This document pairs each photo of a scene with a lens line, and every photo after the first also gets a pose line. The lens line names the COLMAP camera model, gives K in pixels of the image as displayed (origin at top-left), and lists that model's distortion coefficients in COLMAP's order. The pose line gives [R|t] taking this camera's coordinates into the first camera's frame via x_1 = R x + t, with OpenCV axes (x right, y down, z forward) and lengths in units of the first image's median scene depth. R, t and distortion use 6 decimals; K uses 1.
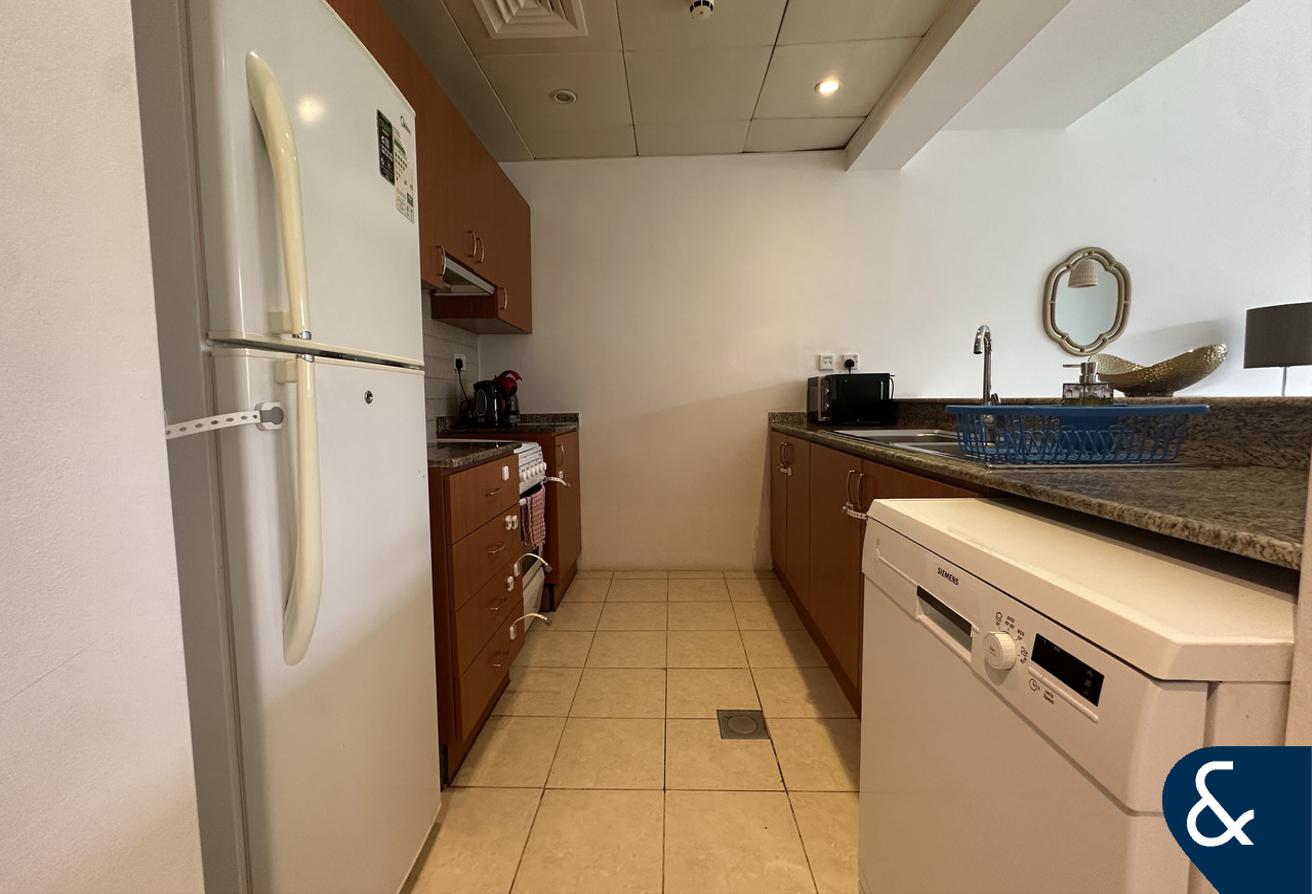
lens RADIAL K [[525.9, 0, 654.6], [0, 525.9, 442.3], [0, 0, 1]] dist [-0.004185, 0.000294]
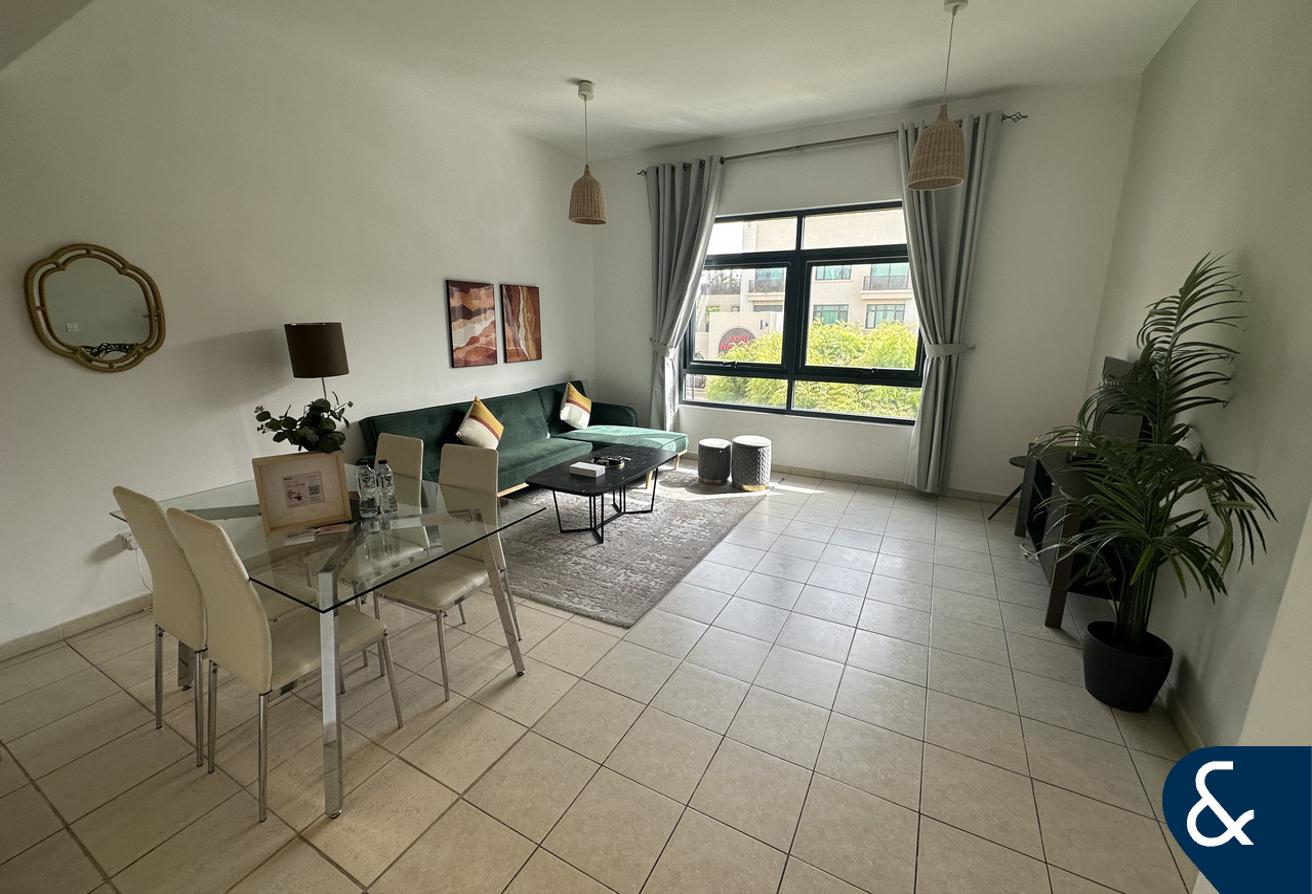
lens RADIAL K [[525.9, 0, 653.6], [0, 525.9, 440.1], [0, 0, 1]] dist [-0.004185, 0.000294]
pose [[0.454741, -0.192364, 0.869601, 0.456885], [0.064421, 0.980943, 0.183306, -0.159301], [-0.888291, -0.027336, 0.458467, -0.200763]]
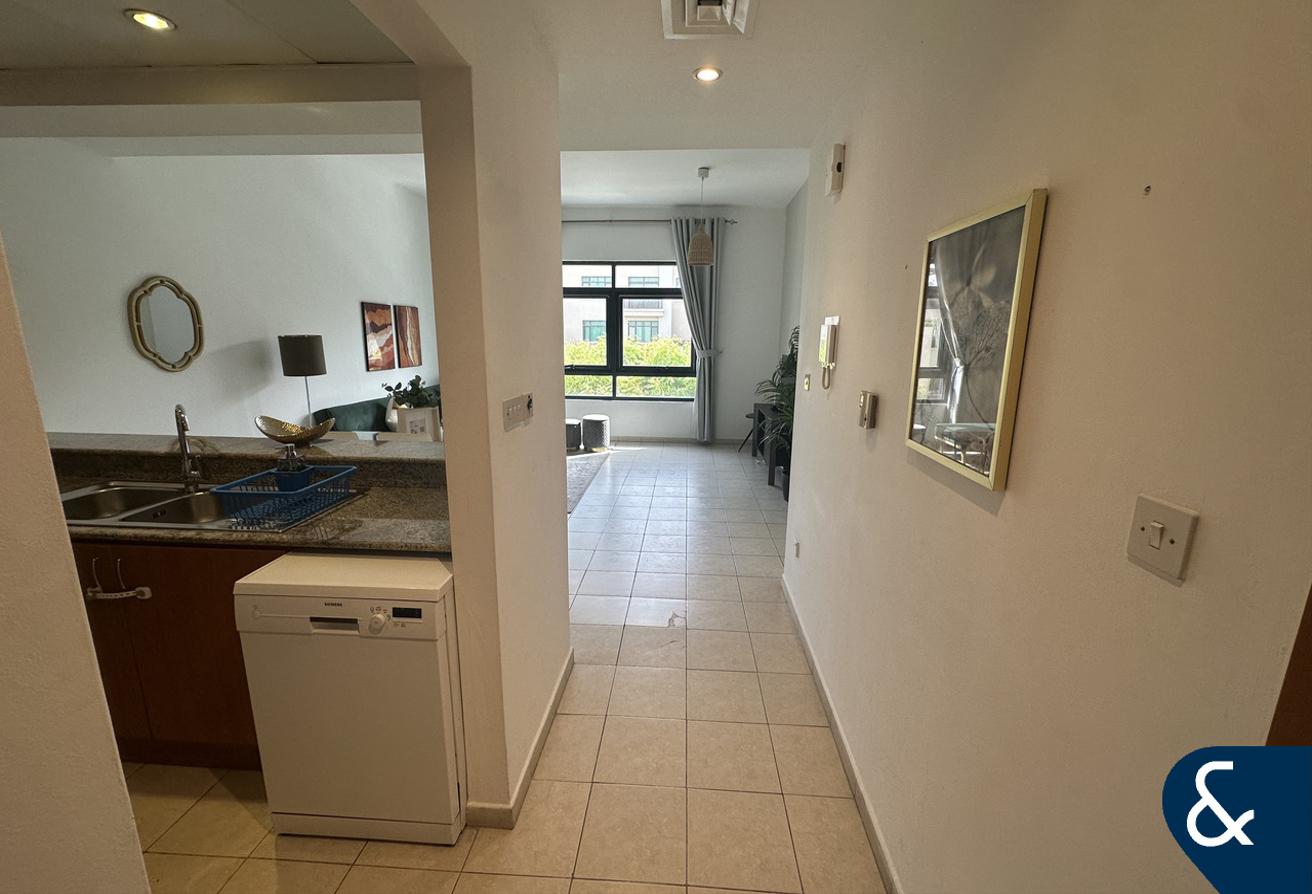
lens RADIAL K [[525.9, 0, 657.2], [0, 525.9, 440.0], [0, 0, 1]] dist [-0.004185, 0.000294]
pose [[0.033088, -0.189944, 0.981237, -0.314173], [0.069441, 0.979839, 0.187331, -0.163332], [-0.997037, 0.061940, 0.045611, -0.100101]]
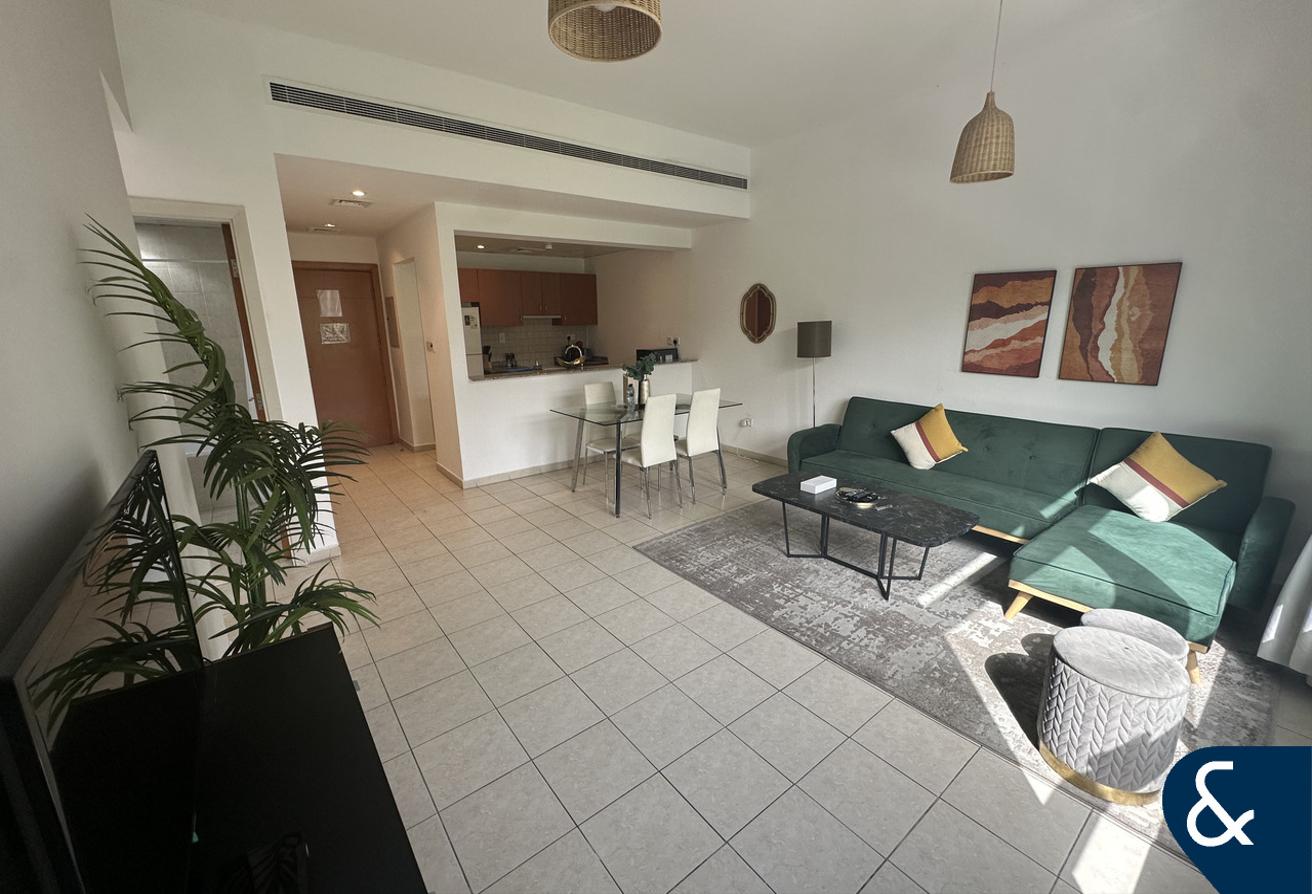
lens RADIAL K [[525.9, 0, 657.8], [0, 525.9, 437.2], [0, 0, 1]] dist [-0.004185, 0.000294]
pose [[0.646025, 0.175453, -0.742878, 2.070141], [-0.053771, 0.981267, 0.184995, -0.165534], [0.761420, -0.079566, 0.643357, -0.487097]]
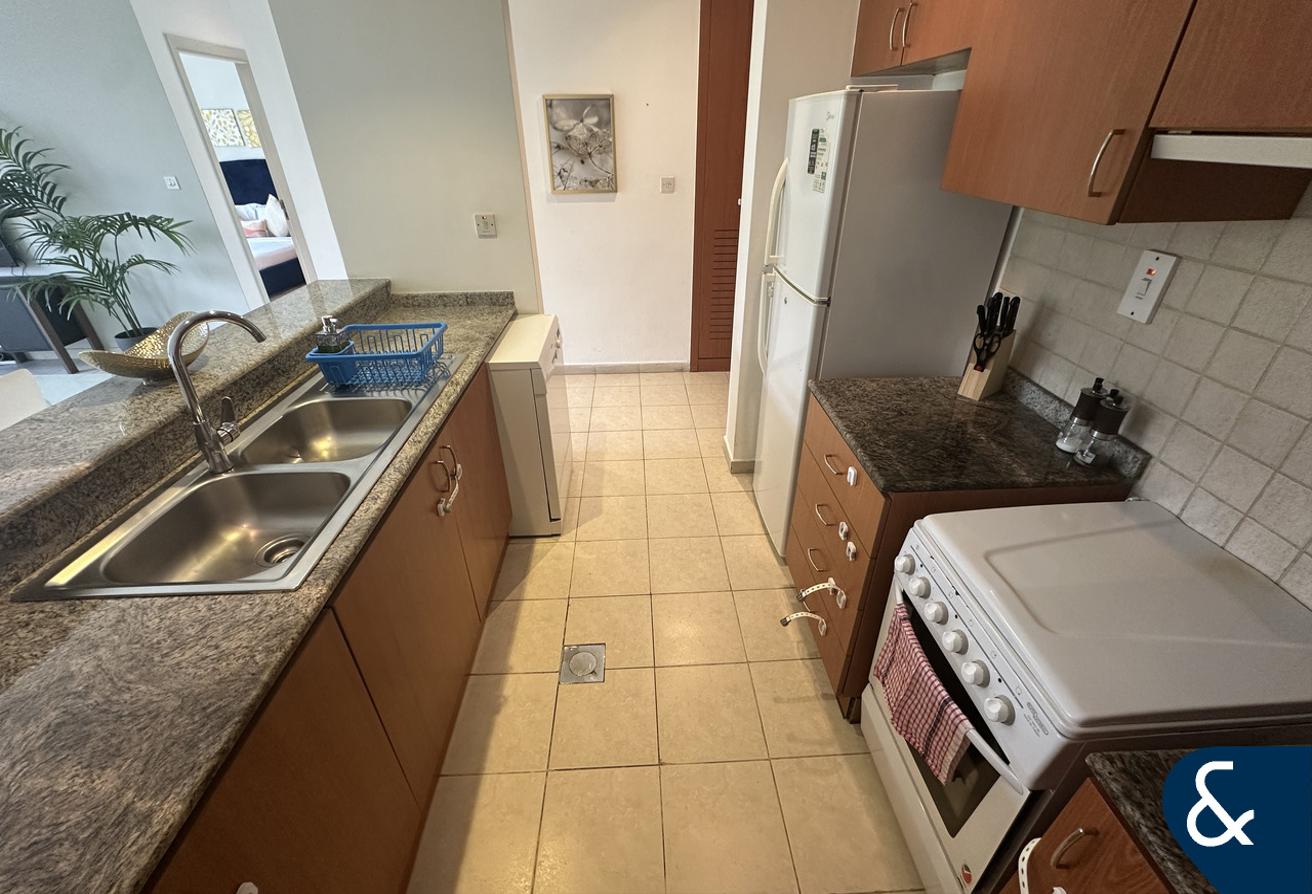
lens RADIAL K [[525.9, 0, 655.2], [0, 525.9, 434.9], [0, 0, 1]] dist [-0.004185, 0.000294]
pose [[-0.997104, 0.053268, -0.054280, 0.031291], [0.012954, 0.822261, 0.568963, -0.271043], [0.074940, 0.566612, -0.820570, 0.961322]]
